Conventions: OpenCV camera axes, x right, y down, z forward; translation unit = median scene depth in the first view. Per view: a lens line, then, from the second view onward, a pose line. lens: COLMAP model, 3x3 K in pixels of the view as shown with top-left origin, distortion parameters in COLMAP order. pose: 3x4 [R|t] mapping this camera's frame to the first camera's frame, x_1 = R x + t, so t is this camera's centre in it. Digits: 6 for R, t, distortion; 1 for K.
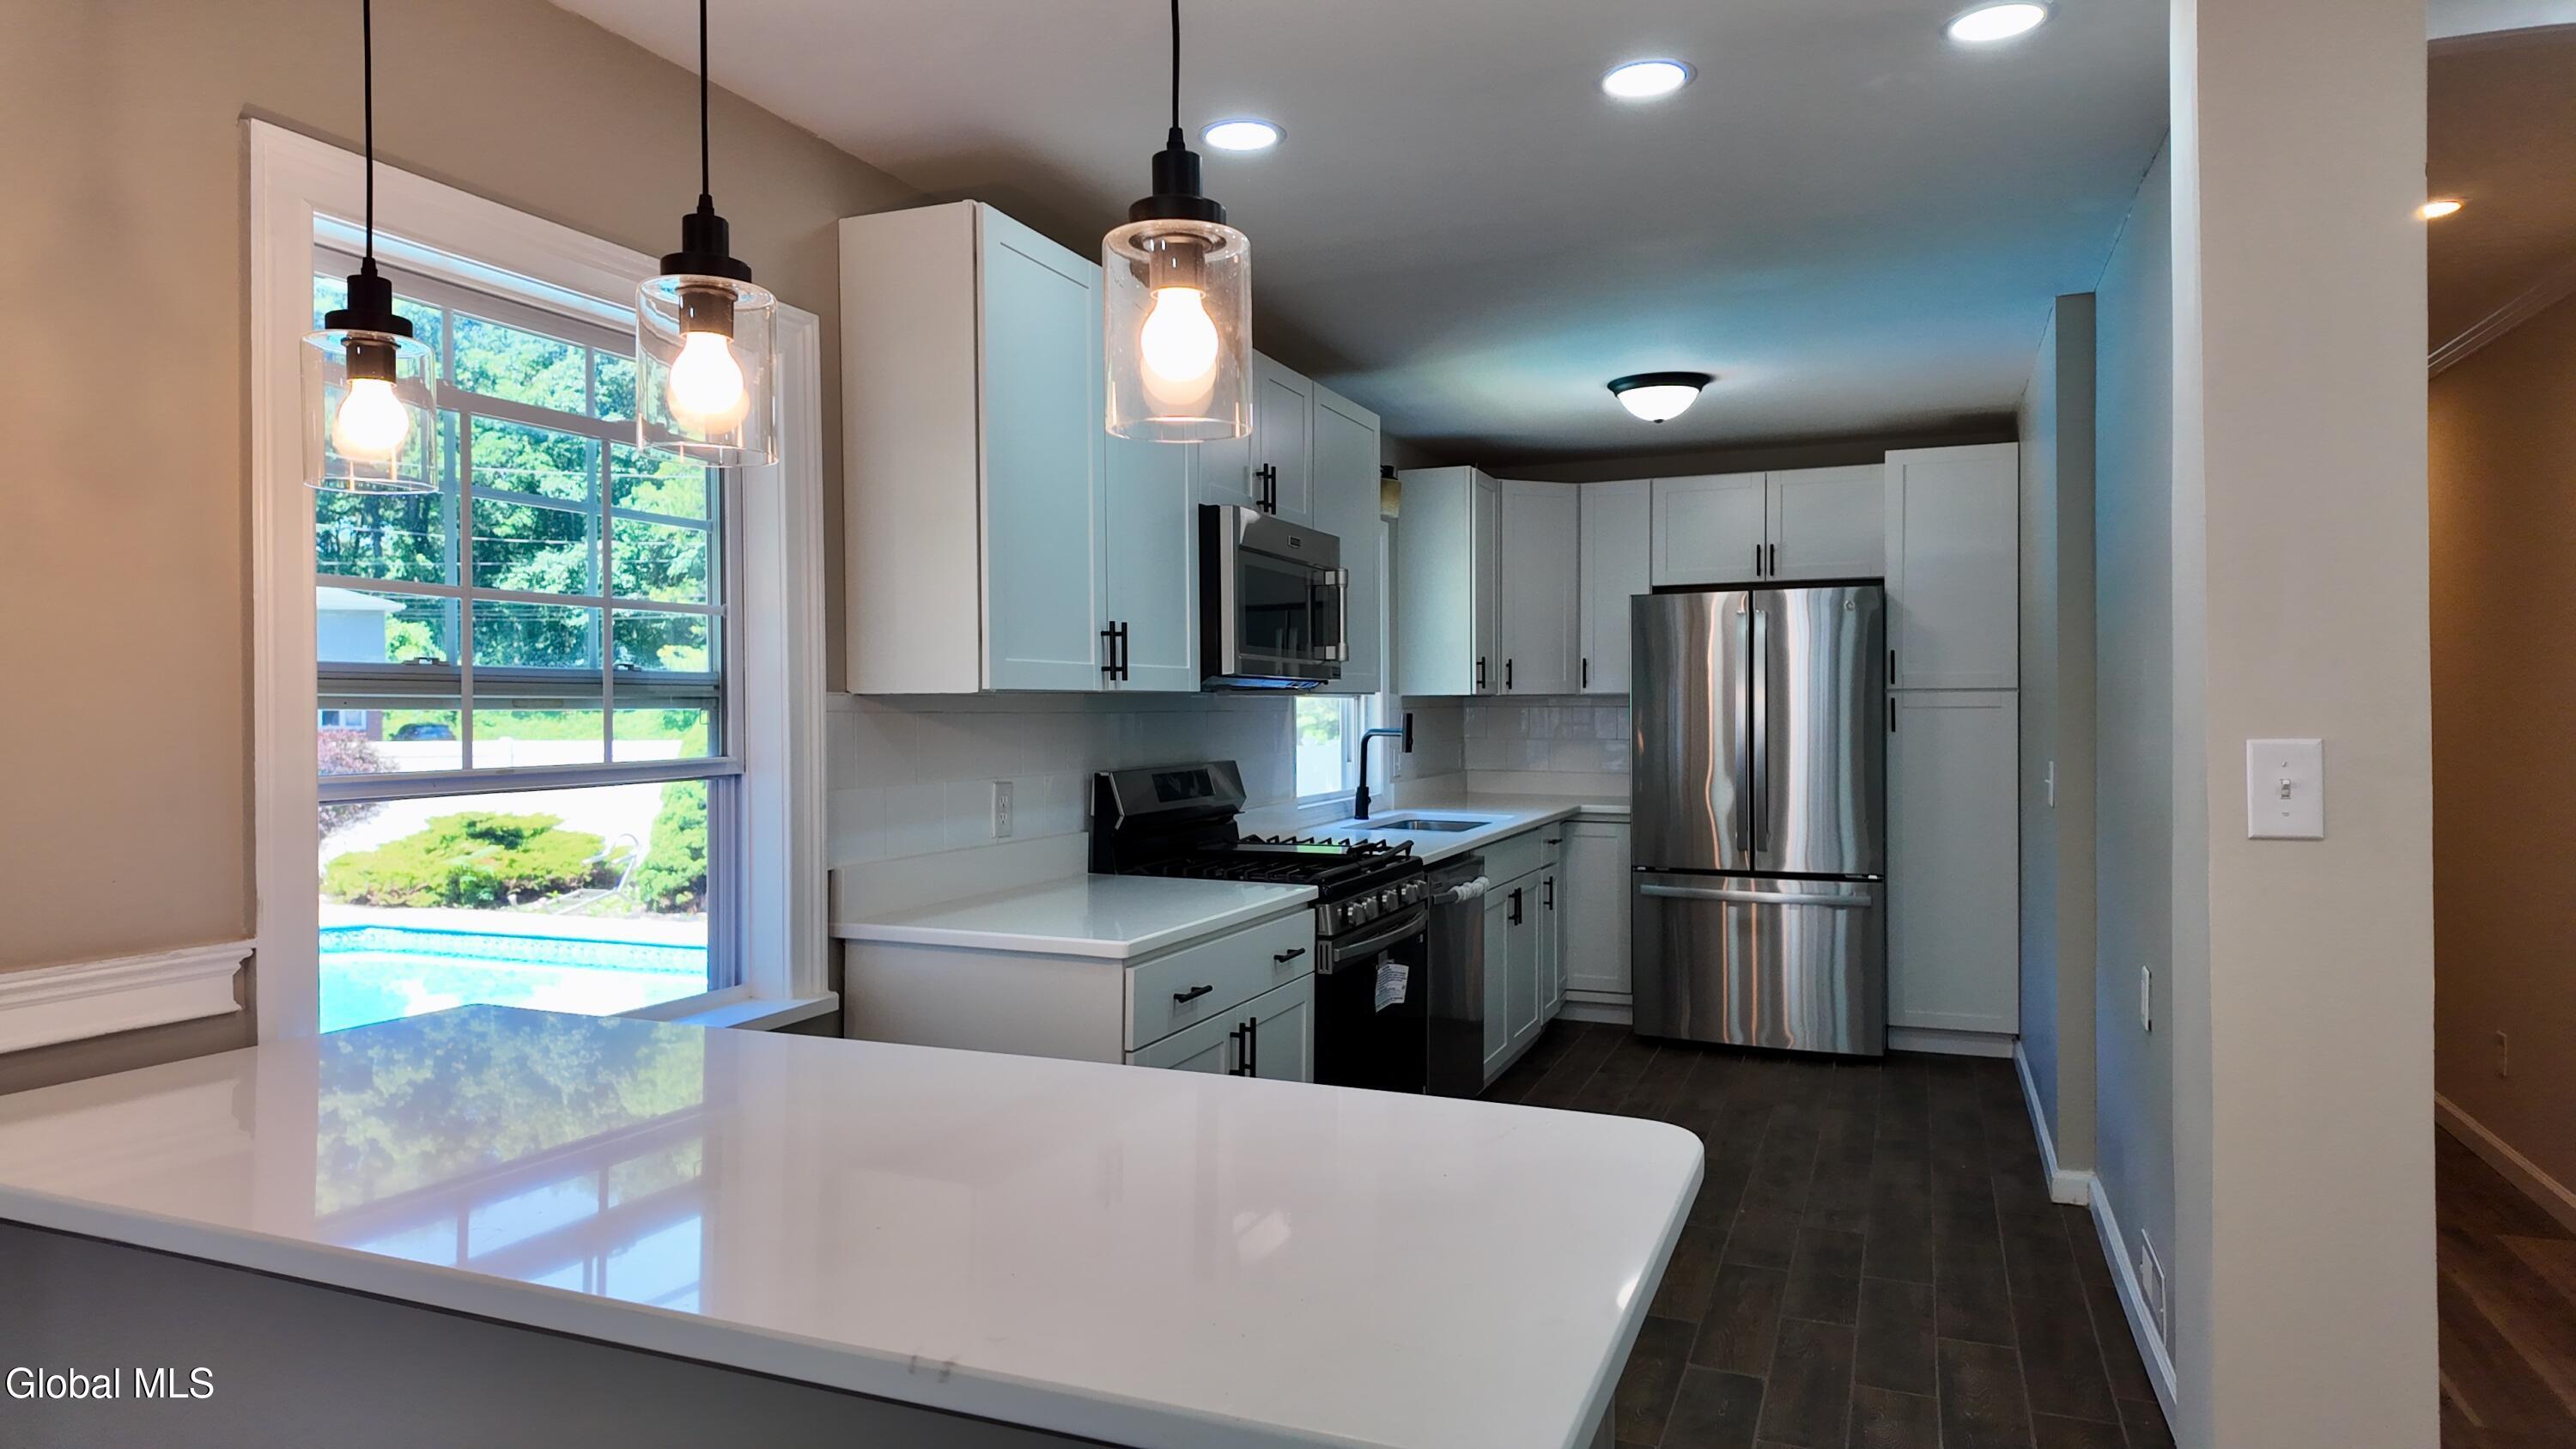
lens RADIAL K [[1511.9, 0, 1289.6], [0, 1511.9, 714.9], [0, 0, 1]] dist [0.052651, -0.053852]
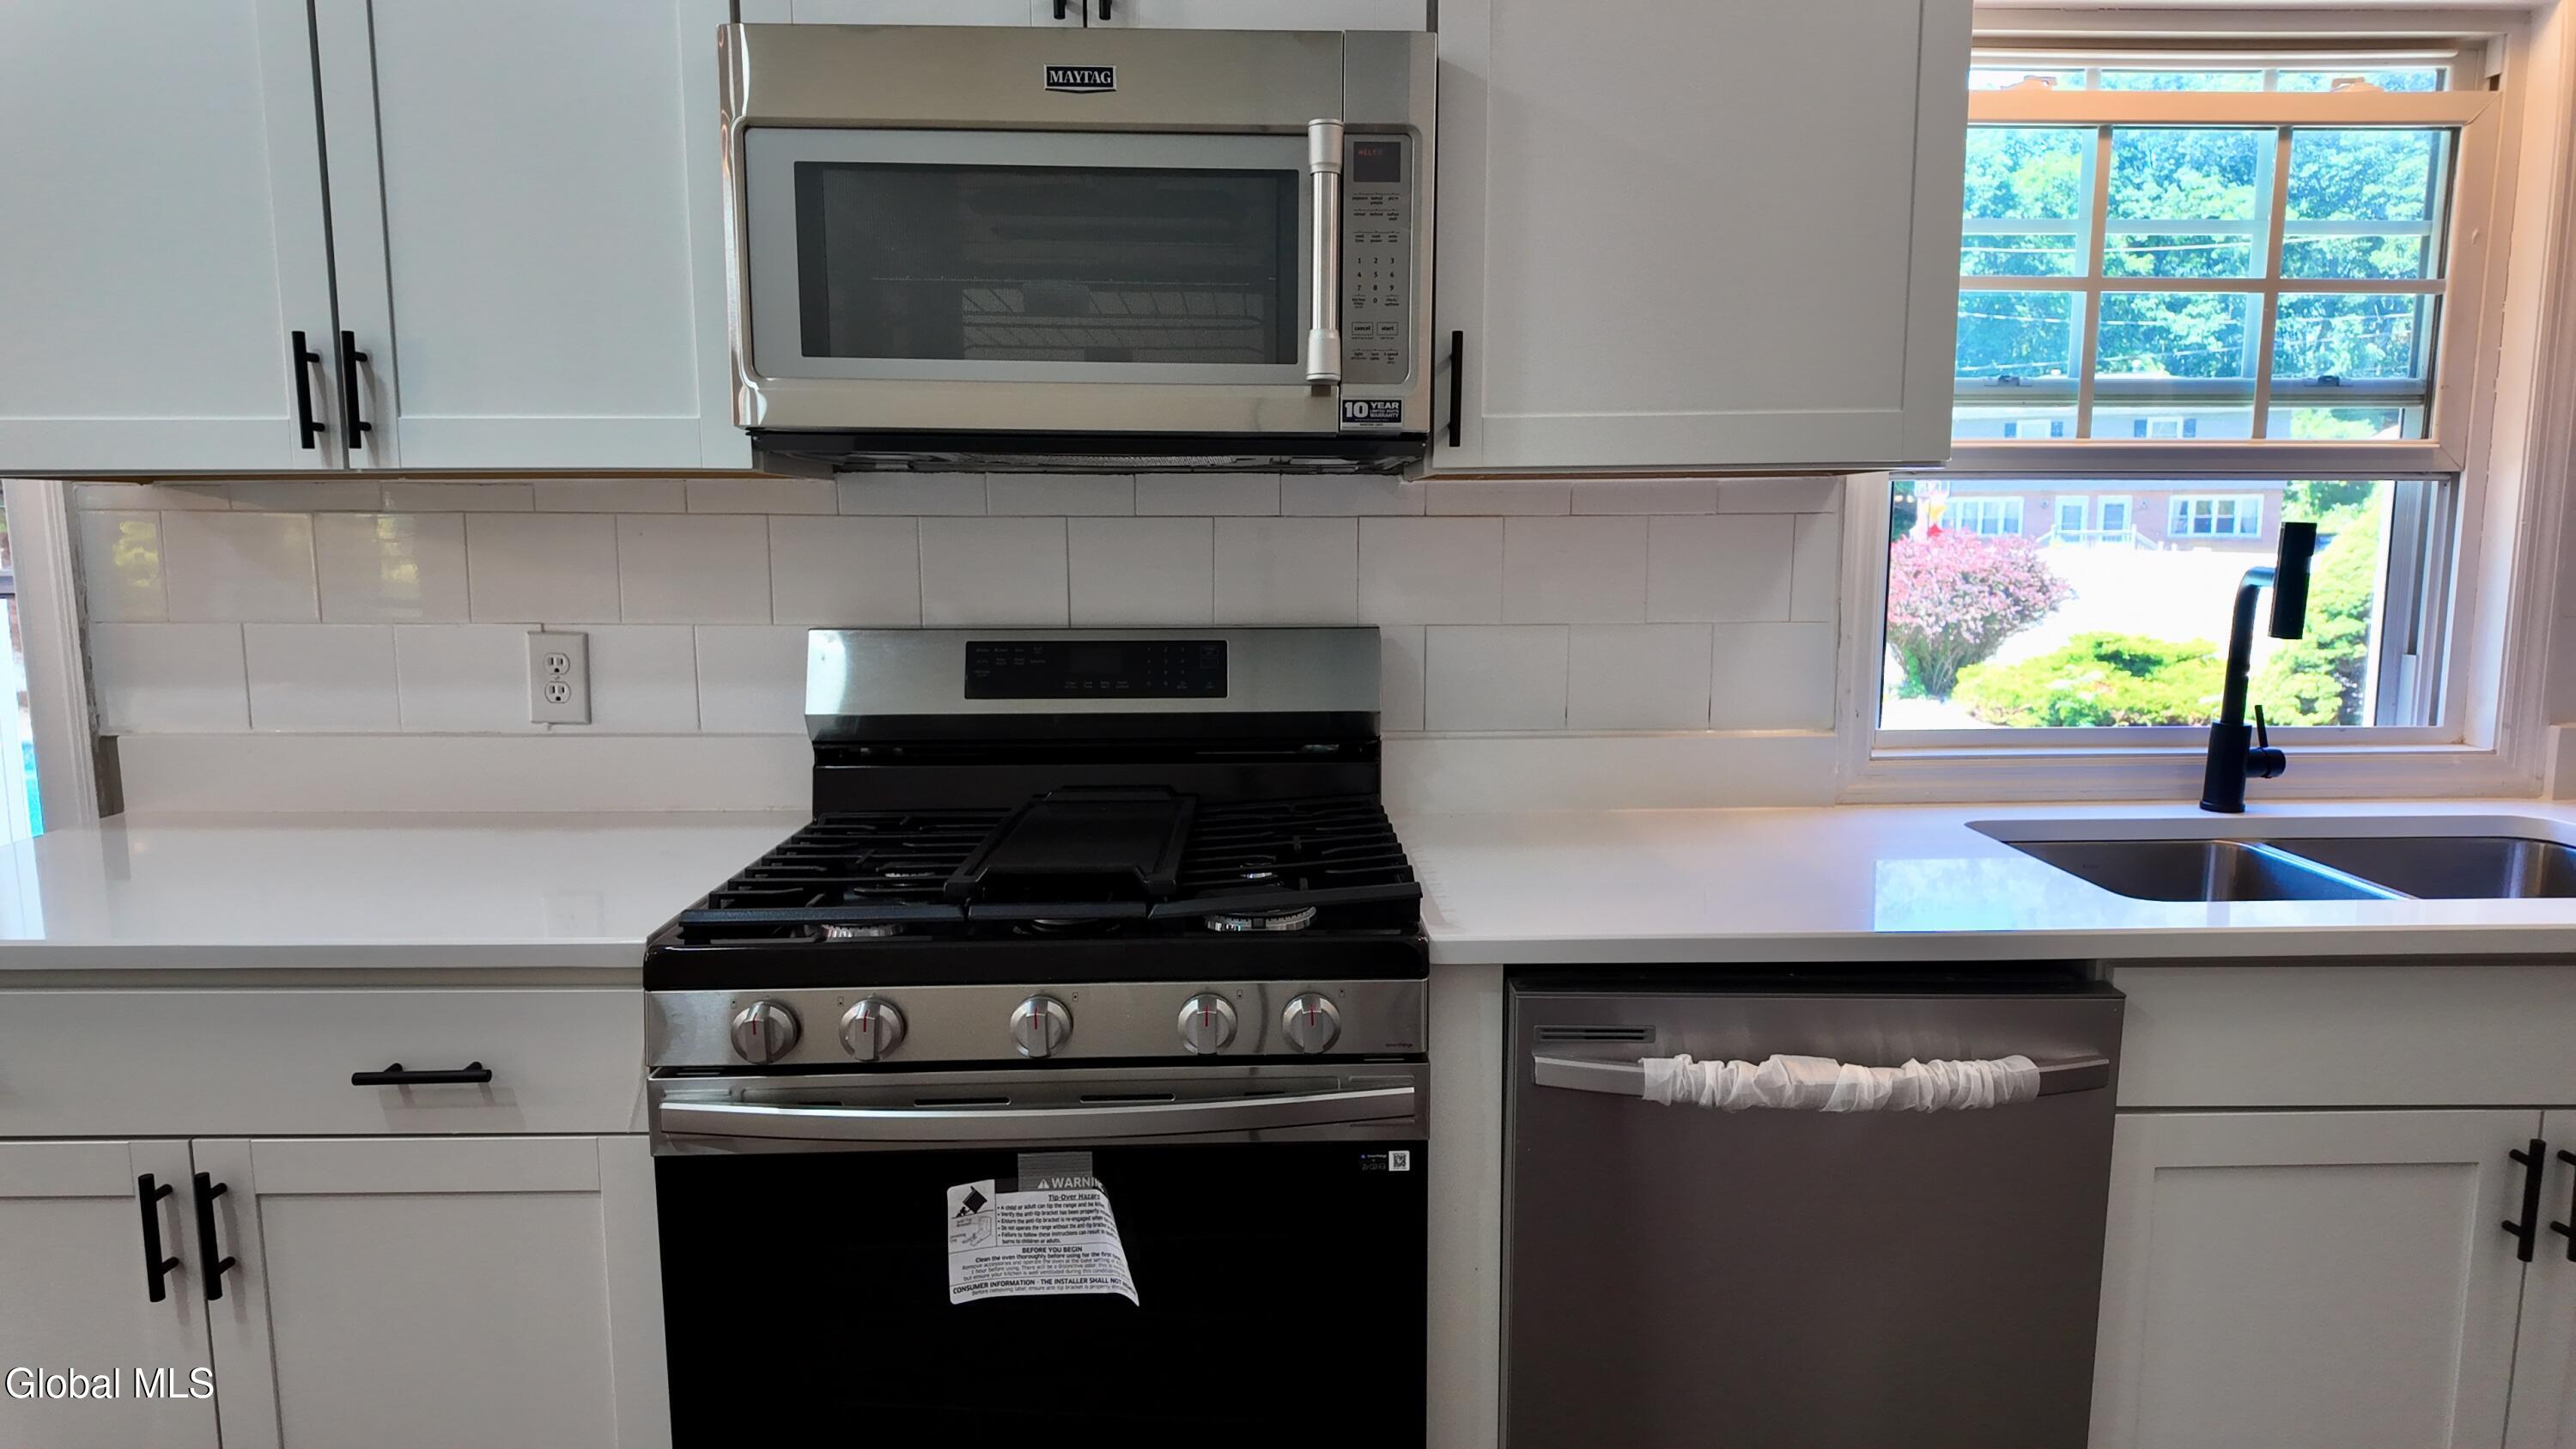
lens RADIAL K [[1511.9, 0, 1289.6], [0, 1511.9, 714.9], [0, 0, 1]] dist [0.052651, -0.053852]
pose [[0.400754, 0.118119, -0.908540, 0.282957], [-0.003447, 0.991842, 0.127428, -0.000716], [0.916179, -0.047935, 0.397892, 0.614655]]
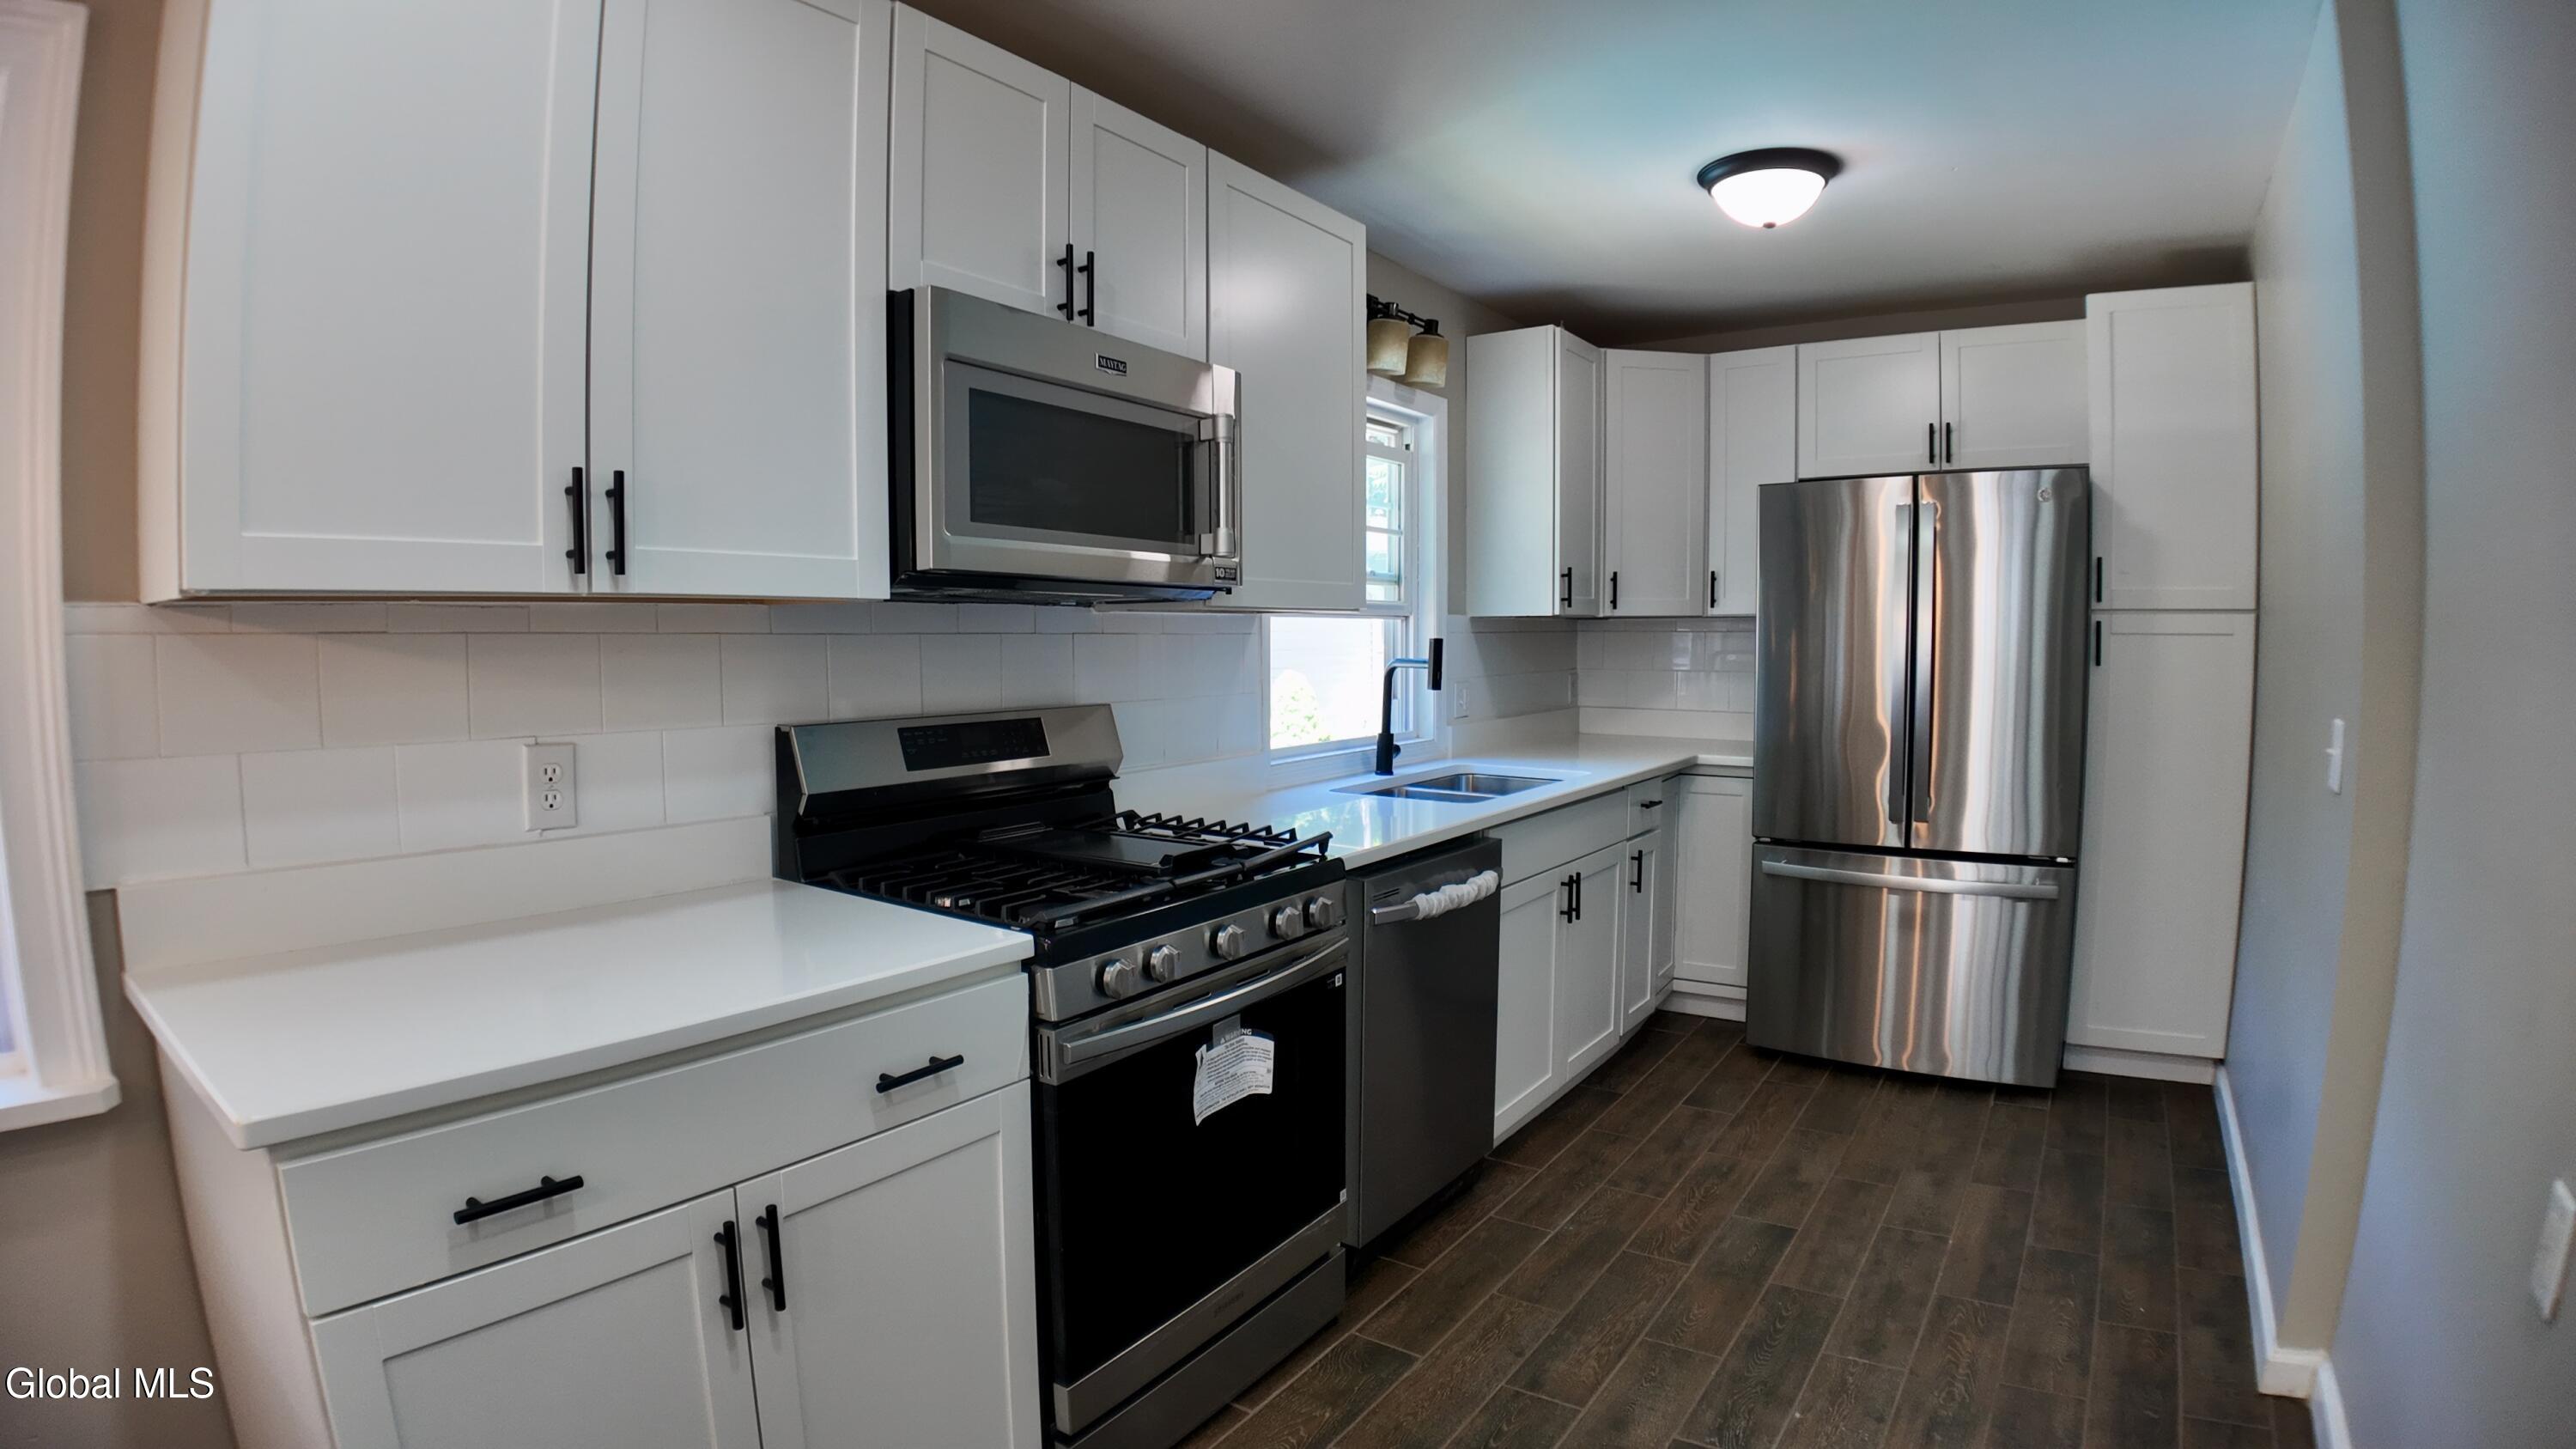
lens RADIAL K [[1251.0, 0, 1288.0], [0, 1251.0, 724.5], [0, 0, 1]] dist [-0.120863, -0.000355]
pose [[0.976490, 0.016255, -0.214948, 0.131466], [-0.002134, 0.997833, 0.065761, 0.001430], [0.215551, -0.063756, 0.974409, 0.349678]]
